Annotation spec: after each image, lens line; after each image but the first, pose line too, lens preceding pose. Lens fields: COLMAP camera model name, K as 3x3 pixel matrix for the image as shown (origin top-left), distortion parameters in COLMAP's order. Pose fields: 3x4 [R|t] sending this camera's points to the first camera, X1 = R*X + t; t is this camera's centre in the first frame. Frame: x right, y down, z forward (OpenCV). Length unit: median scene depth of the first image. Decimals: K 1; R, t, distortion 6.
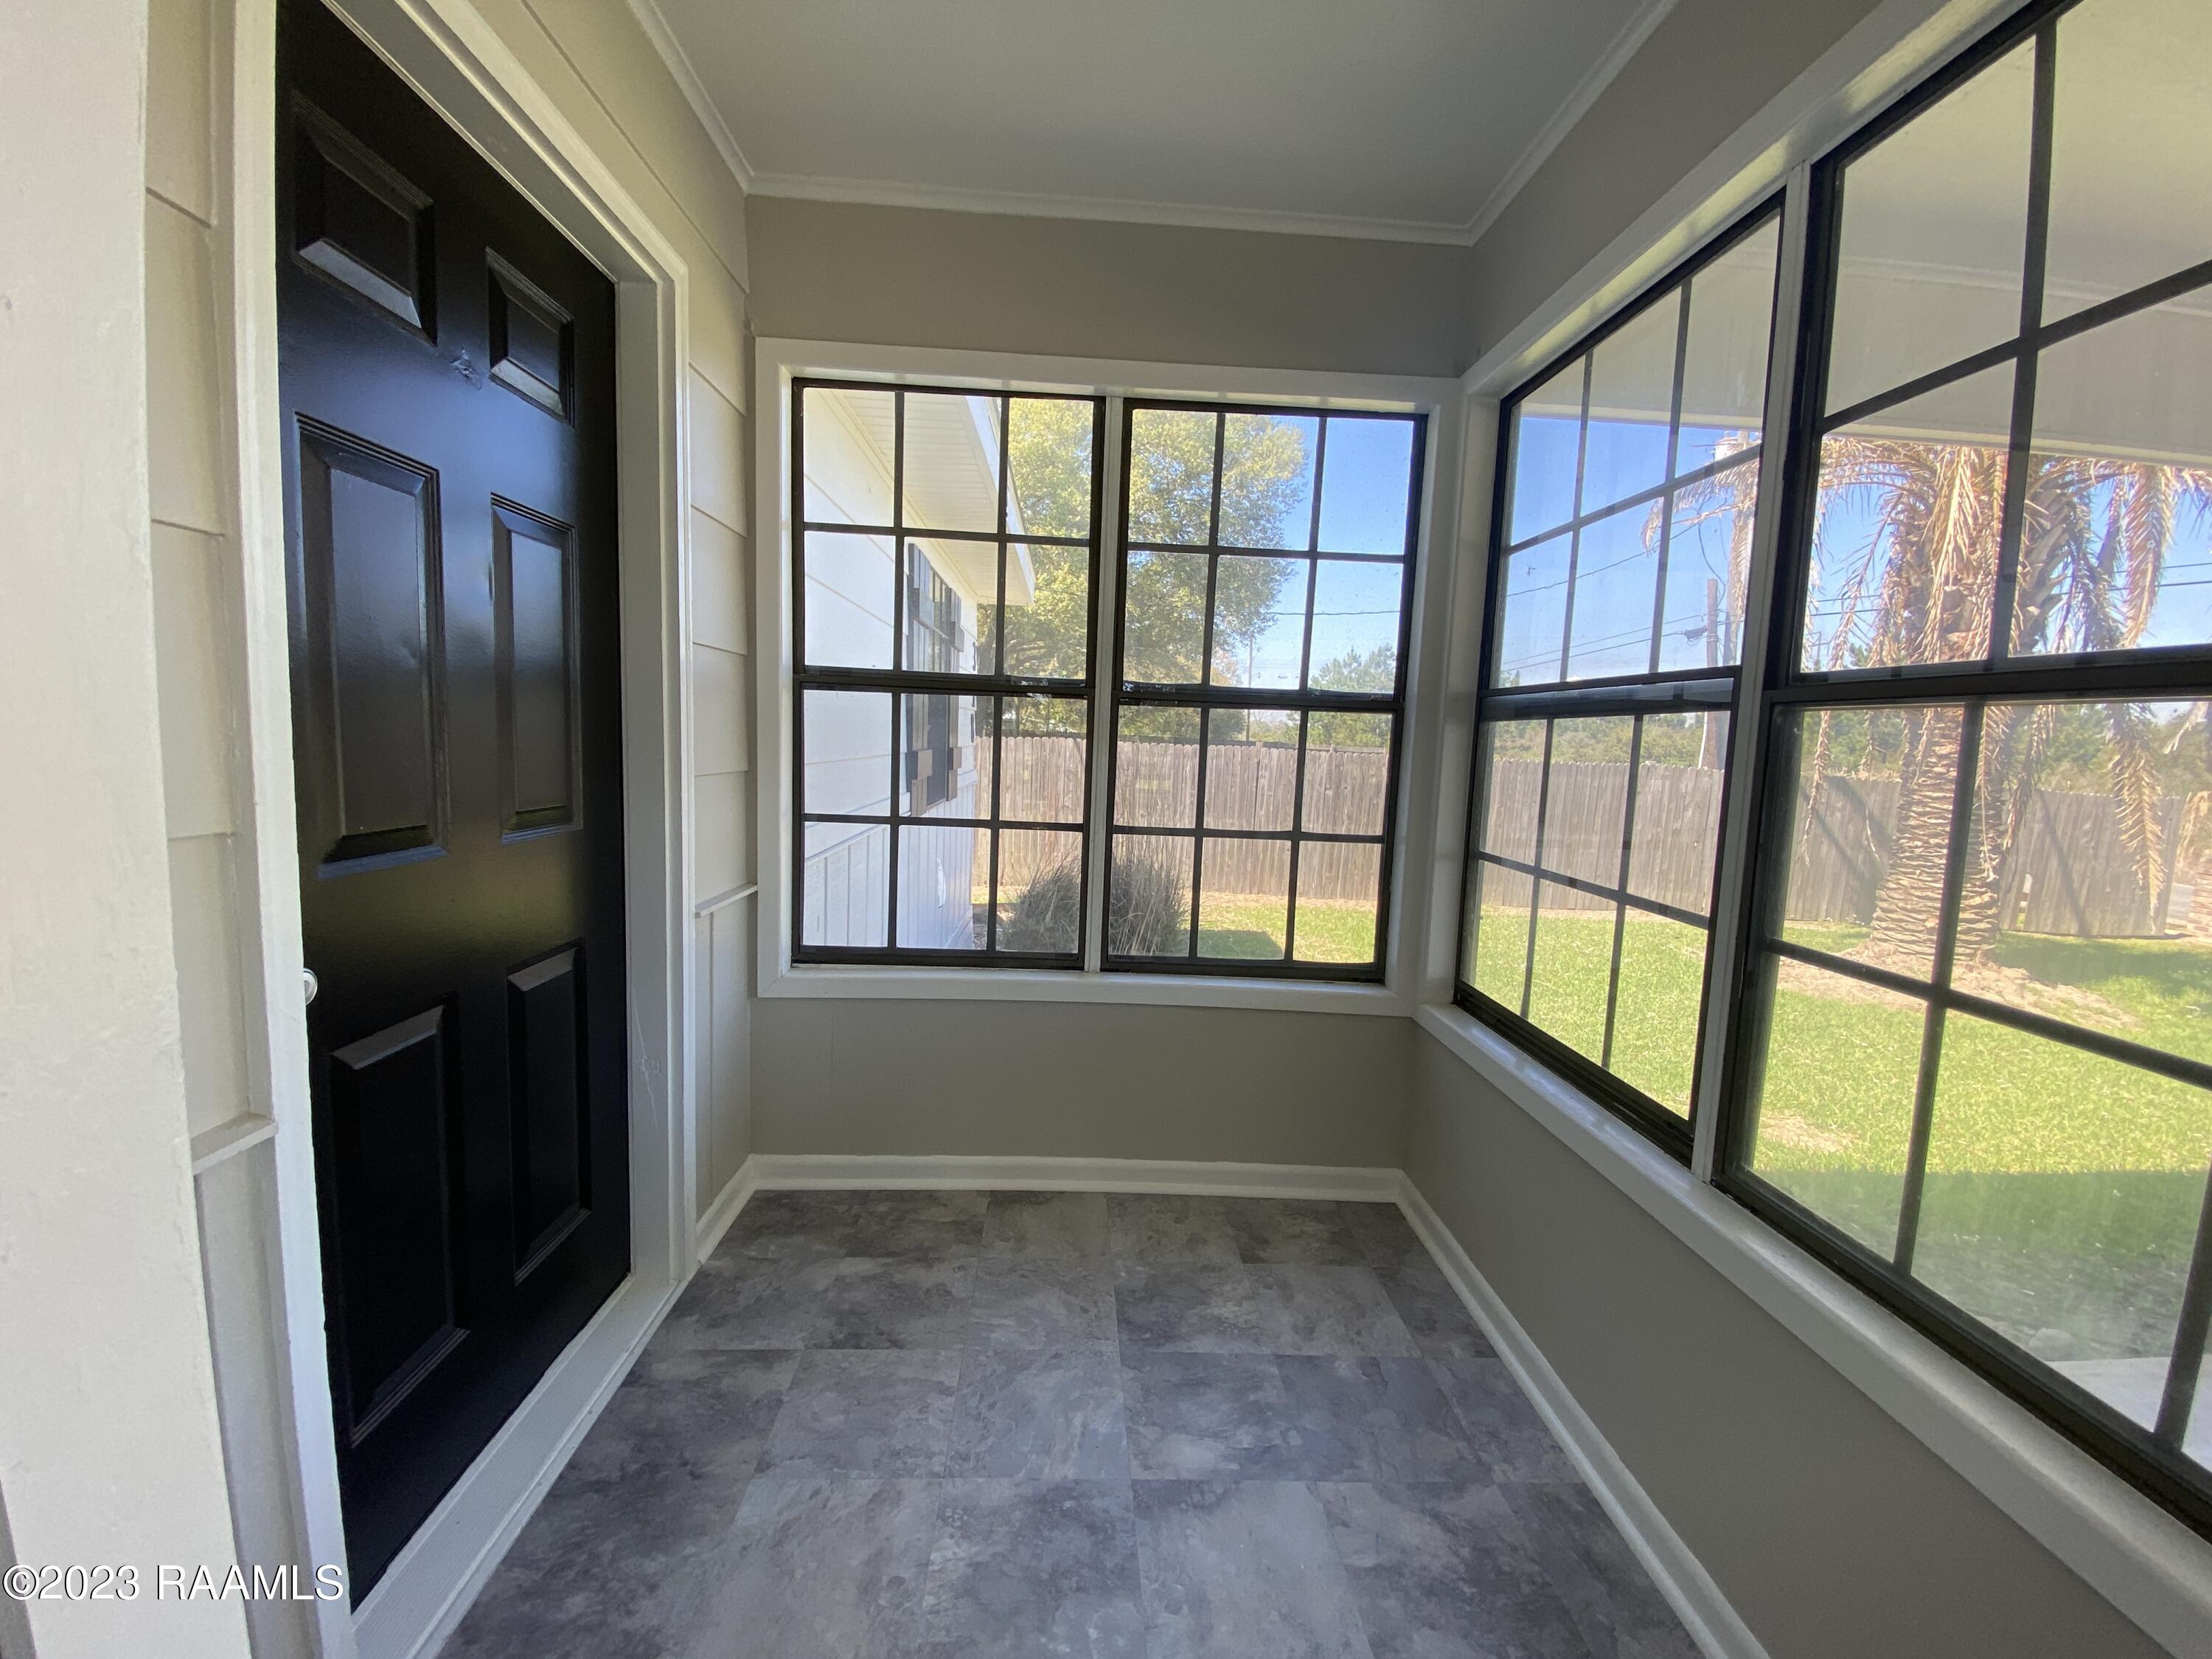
lens RADIAL K [[895.4, 0, 1098.4], [0, 895.4, 817.8], [0, 0, 1]] dist [0.012496, -0.014635]
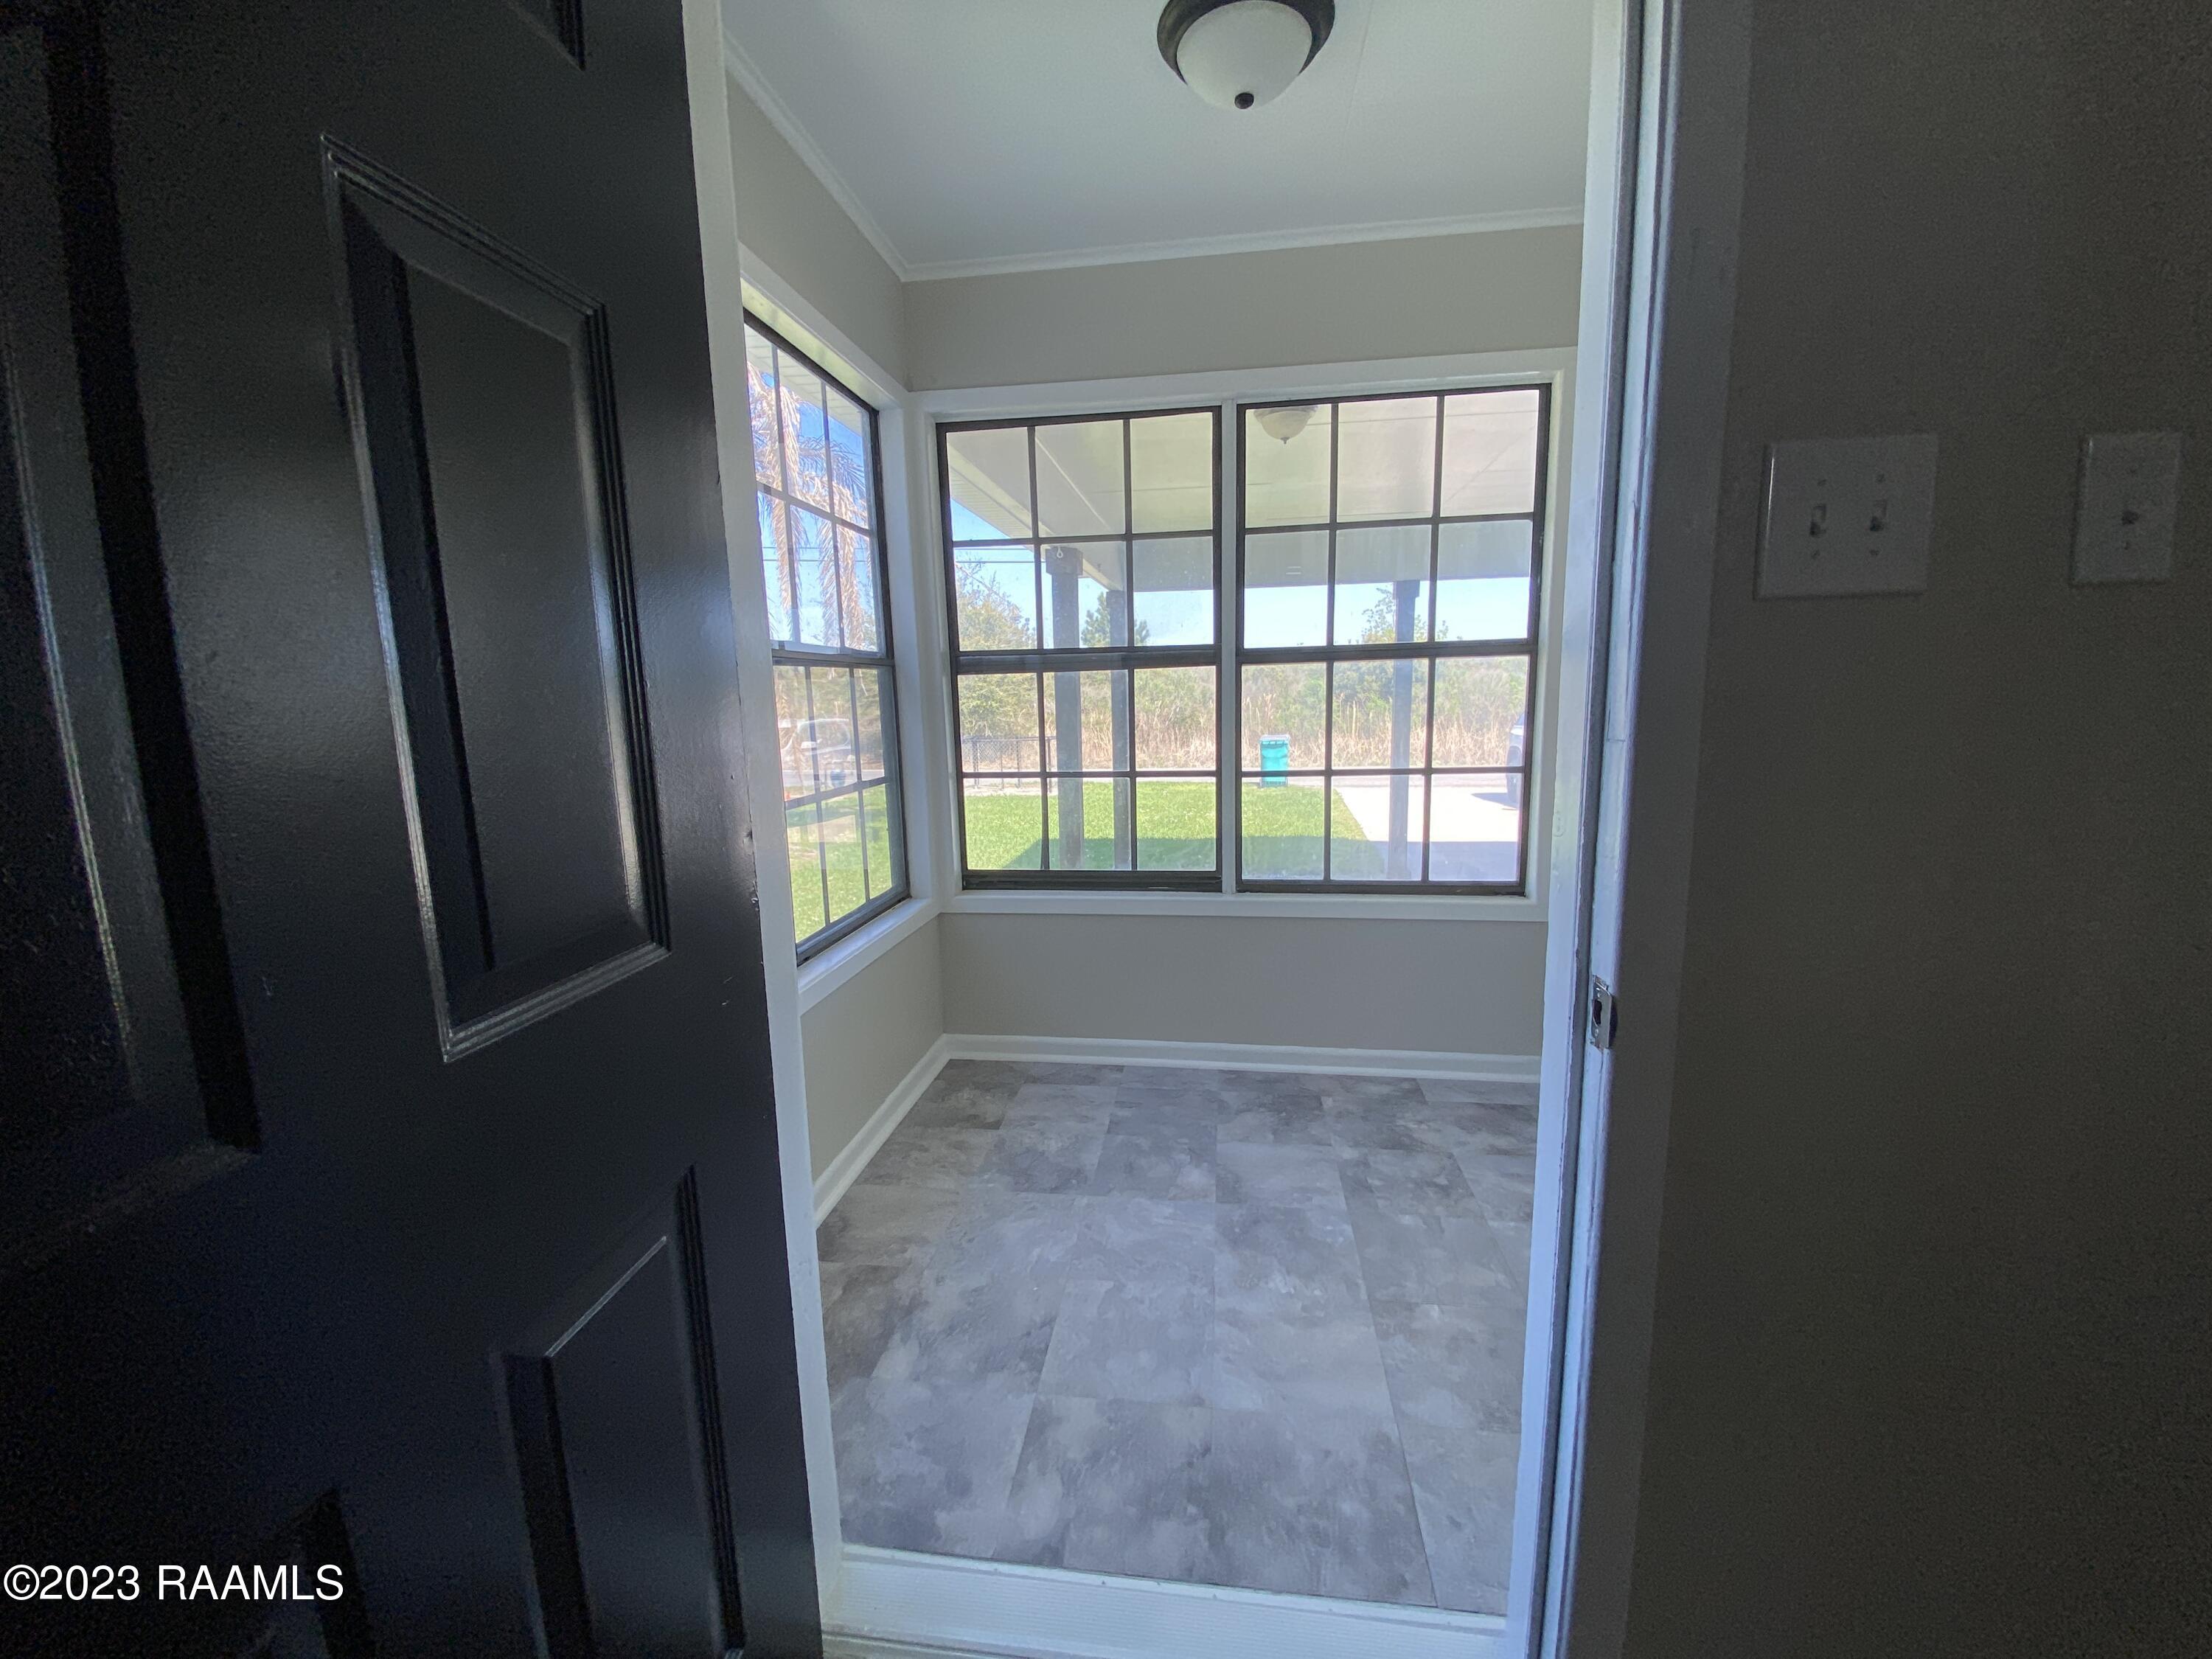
lens RADIAL K [[895.4, 0, 1097.9], [0, 895.4, 830.0], [0, 0, 1]] dist [0.012496, -0.014635]
pose [[0.186572, -0.207671, 0.960241, -1.063175], [0.130655, 0.973966, 0.185253, -0.125074], [-0.973715, 0.090897, 0.208848, 0.689997]]
